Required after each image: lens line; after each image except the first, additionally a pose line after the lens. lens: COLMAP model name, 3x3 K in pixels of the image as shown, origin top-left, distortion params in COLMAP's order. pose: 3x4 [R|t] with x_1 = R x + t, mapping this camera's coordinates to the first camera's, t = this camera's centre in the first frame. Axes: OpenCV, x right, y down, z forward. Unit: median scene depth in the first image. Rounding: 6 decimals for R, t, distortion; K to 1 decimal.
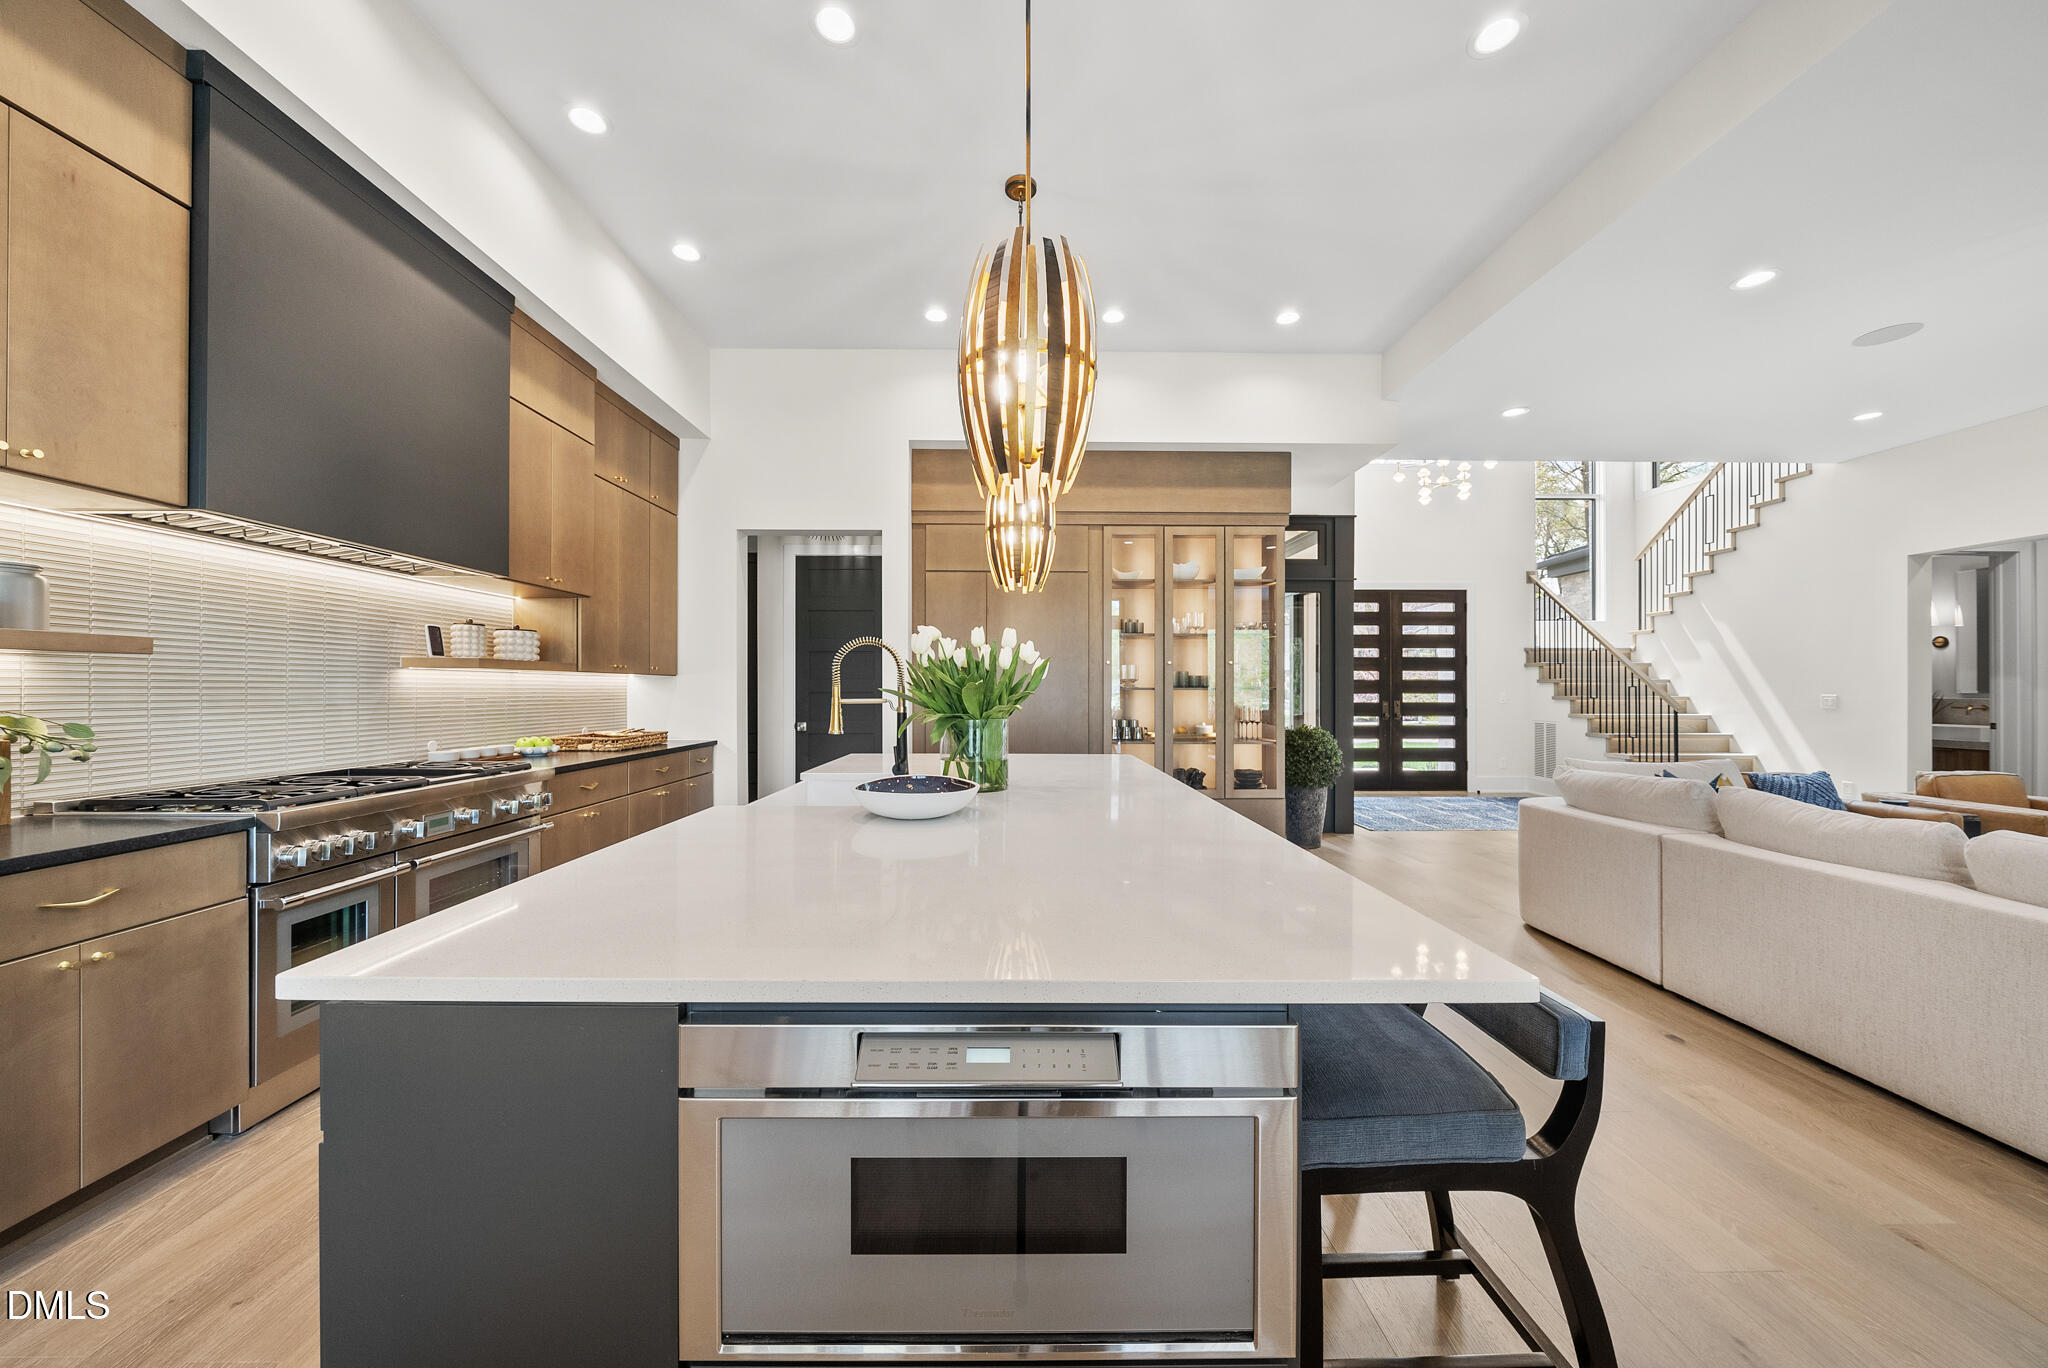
lens RADIAL K [[711.6, 0, 1021.2], [0, 711.6, 686.1], [0, 0, 1]] dist [-0.008062, -0.000122]
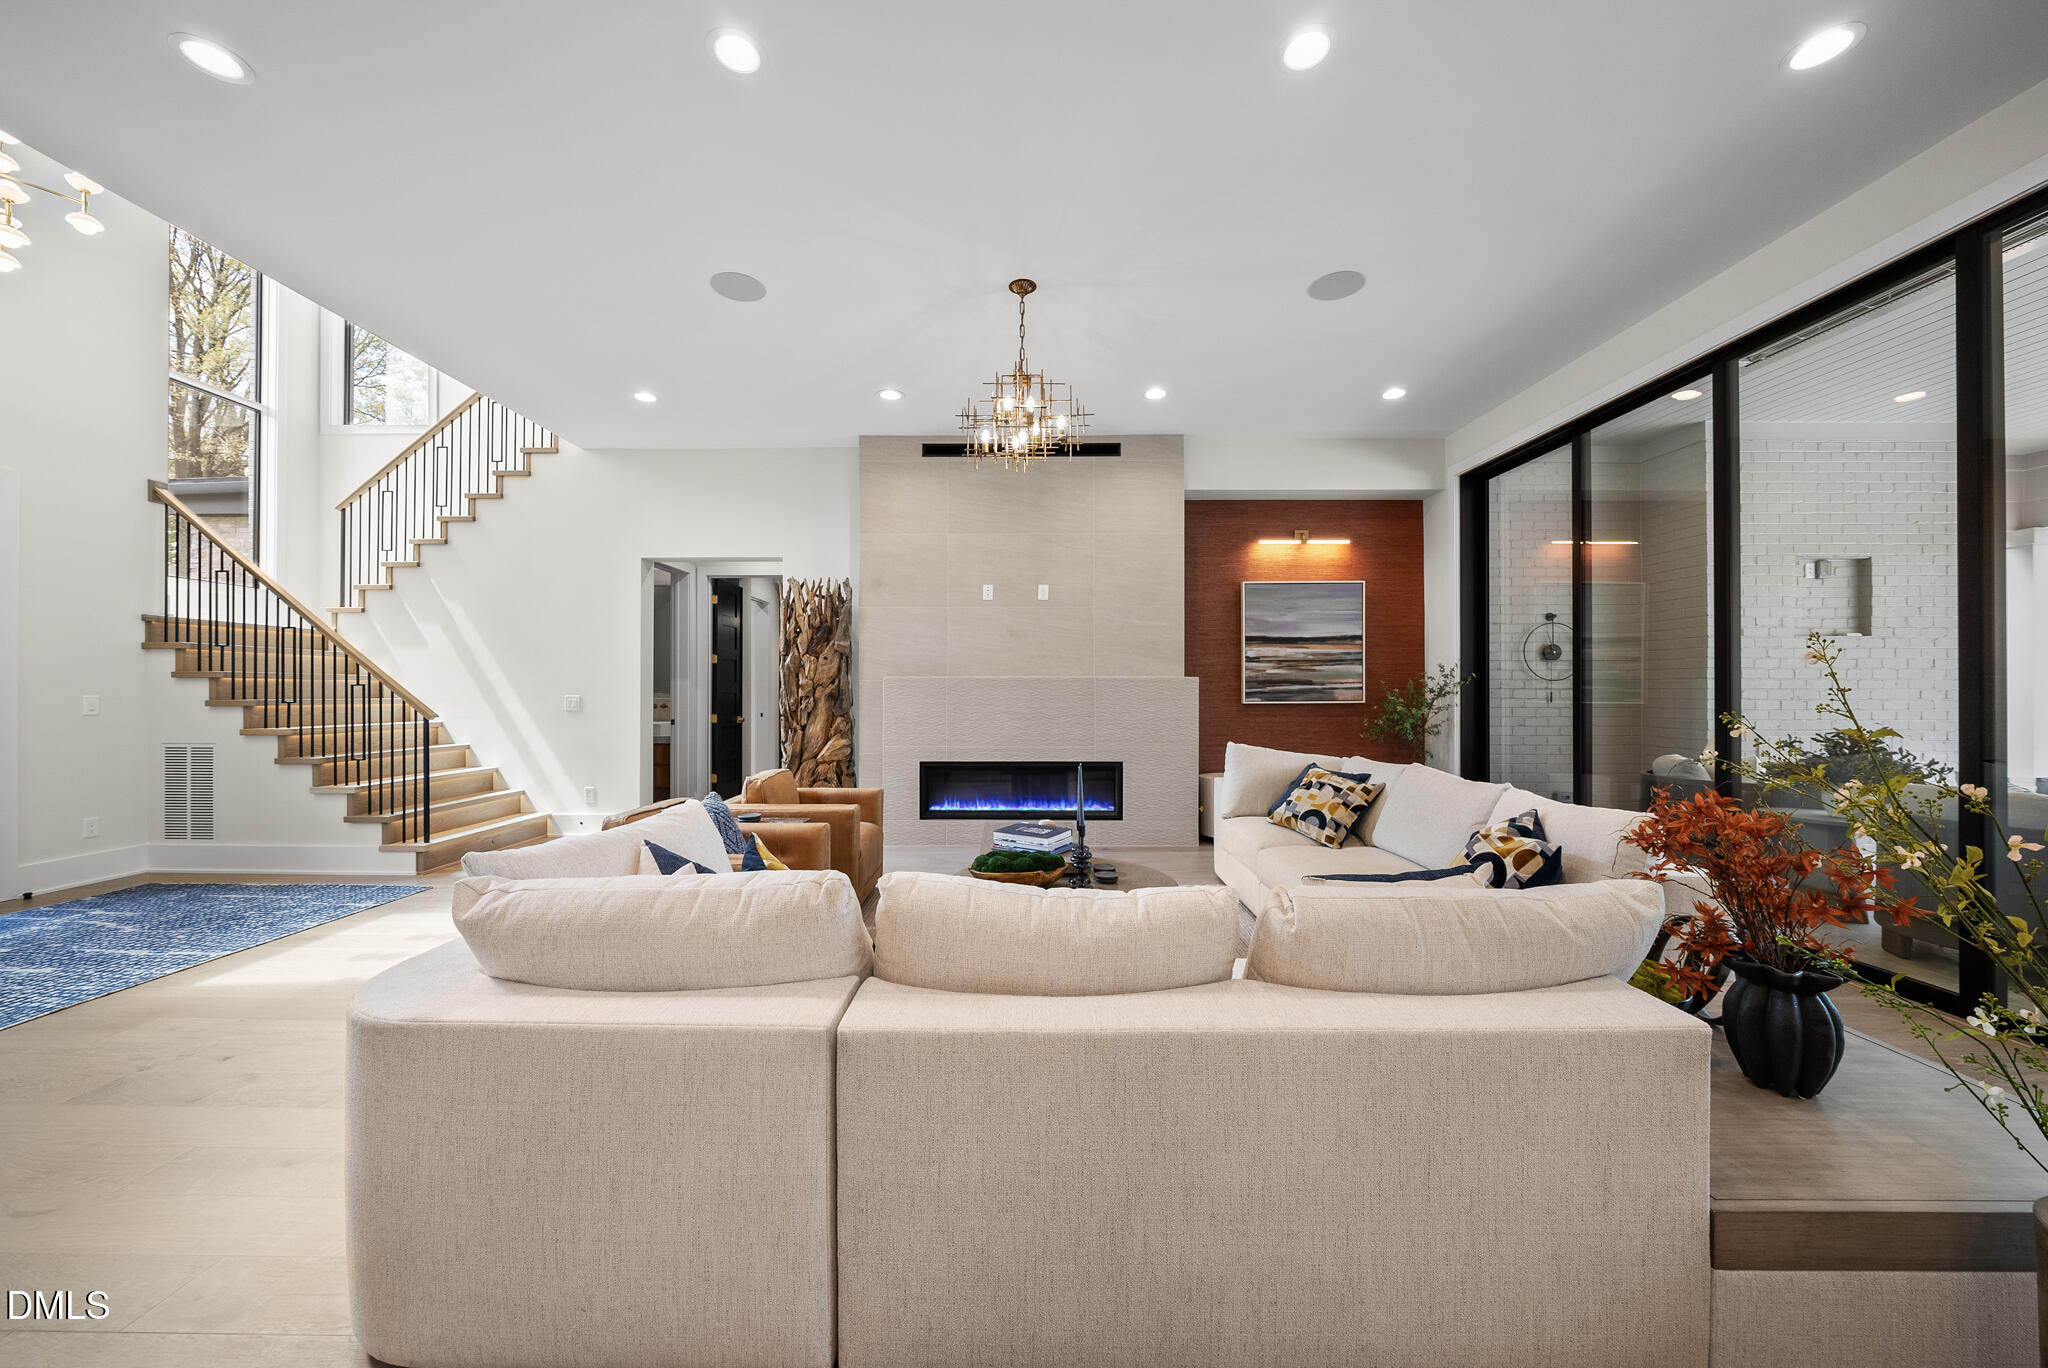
lens RADIAL K [[717.2, 0, 1018.6], [0, 717.2, 691.3], [0, 0, 1]] dist [-0.007622, 0.000035]
pose [[0.017101, 0.000685, 0.999854, 0.191283], [-0.005345, 0.999986, -0.000594, 0.003854], [-0.999839, -0.005334, 0.017104, 0.351706]]
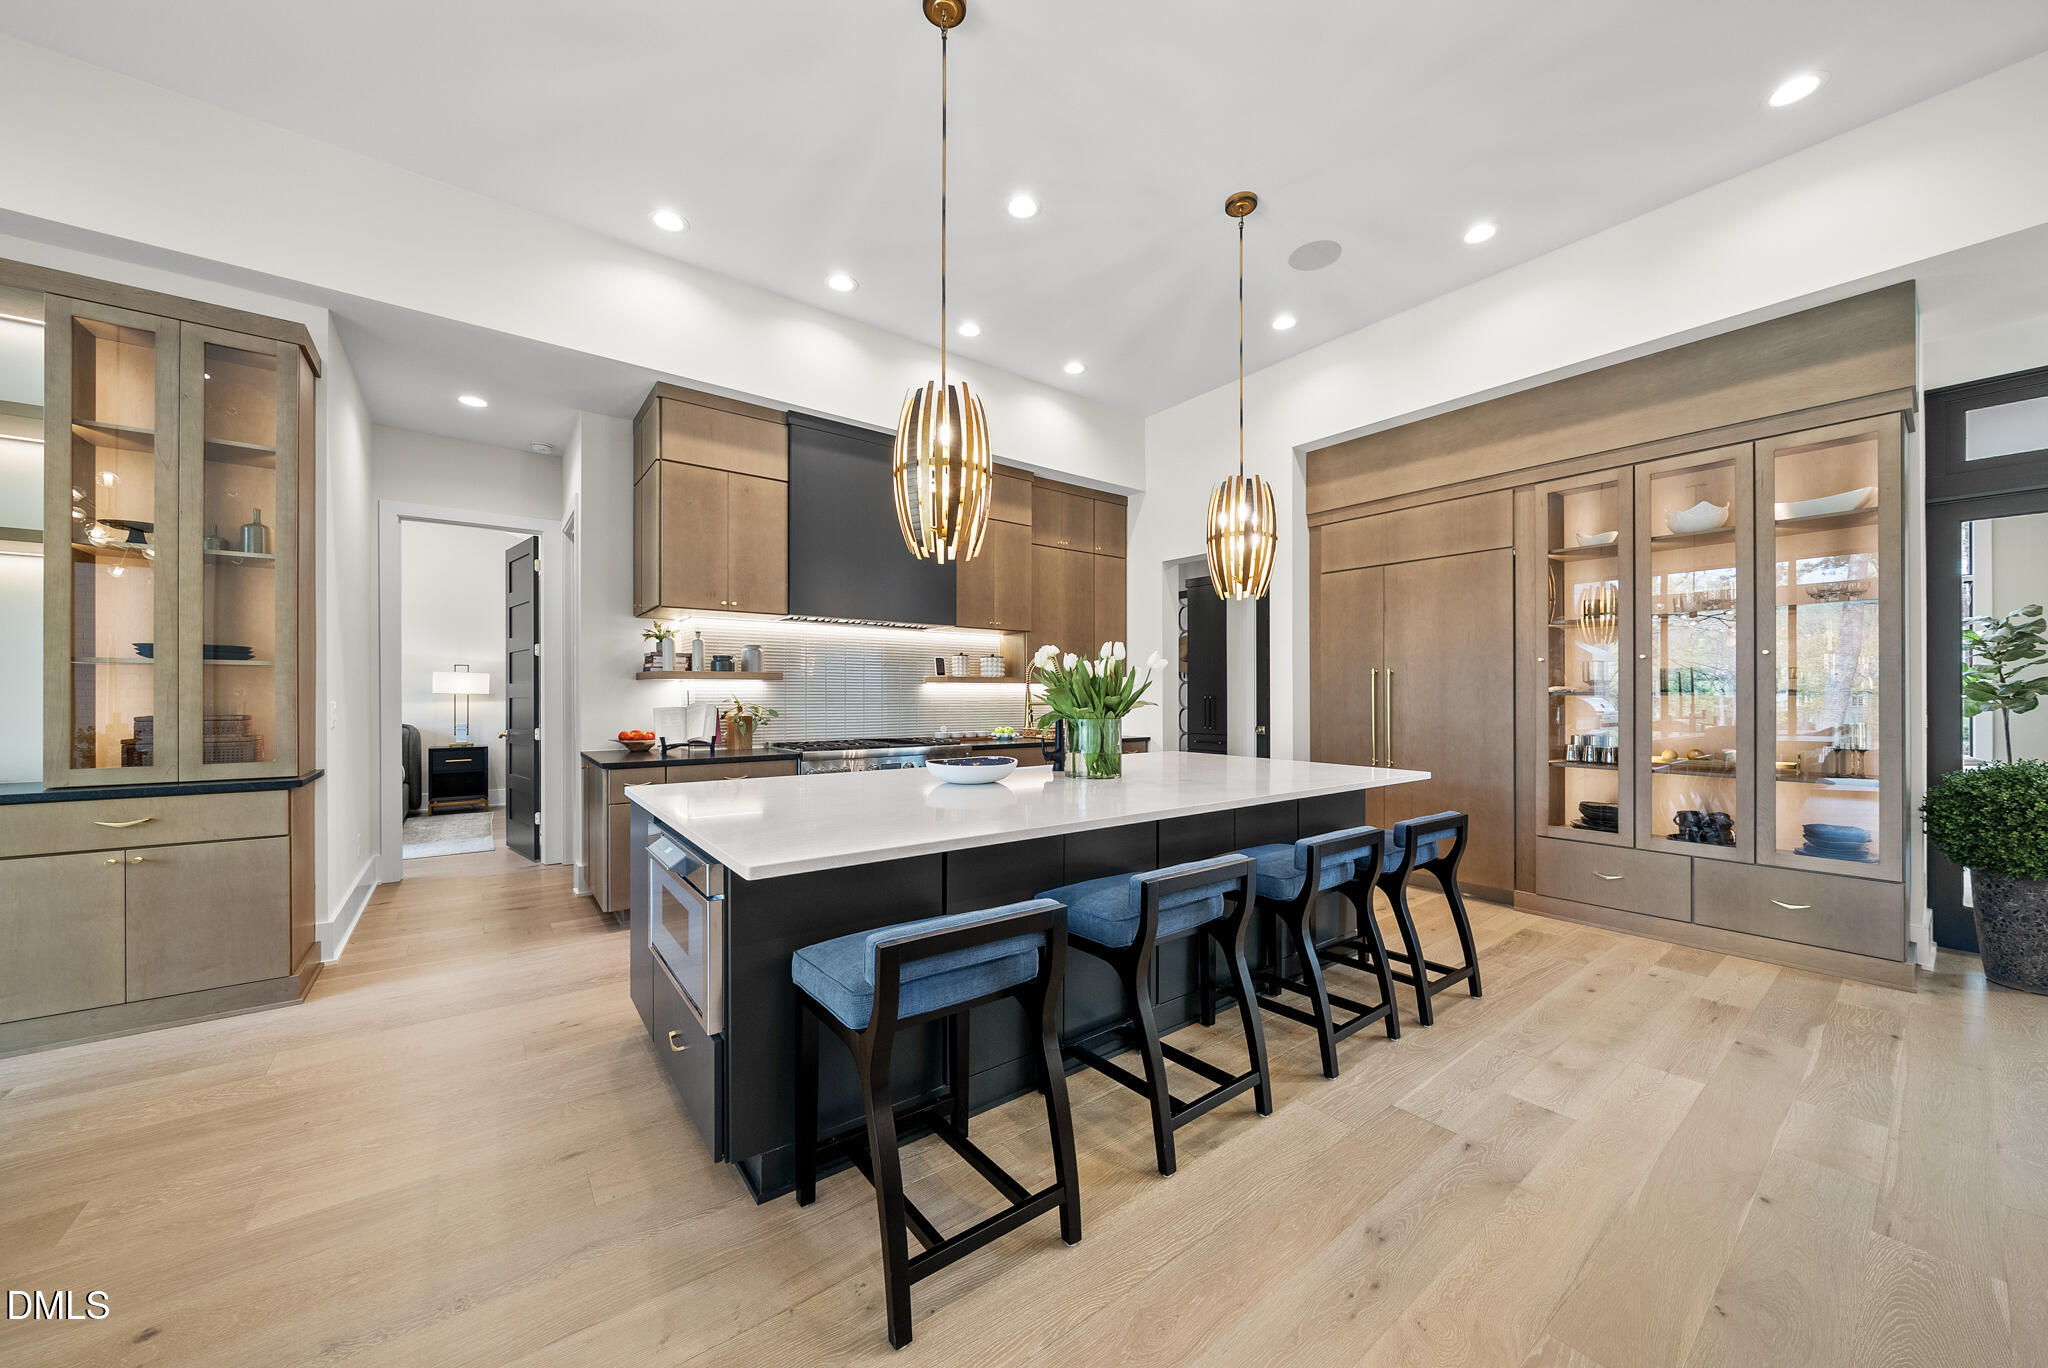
lens RADIAL K [[717.2, 0, 1018.6], [0, 717.2, 691.3], [0, 0, 1]] dist [-0.007622, 0.000035]
pose [[0.597317, -0.006391, -0.801980, 0.294376], [0.003937, 0.999980, -0.005037, 0.001735], [0.801996, -0.000148, 0.597330, 0.060102]]
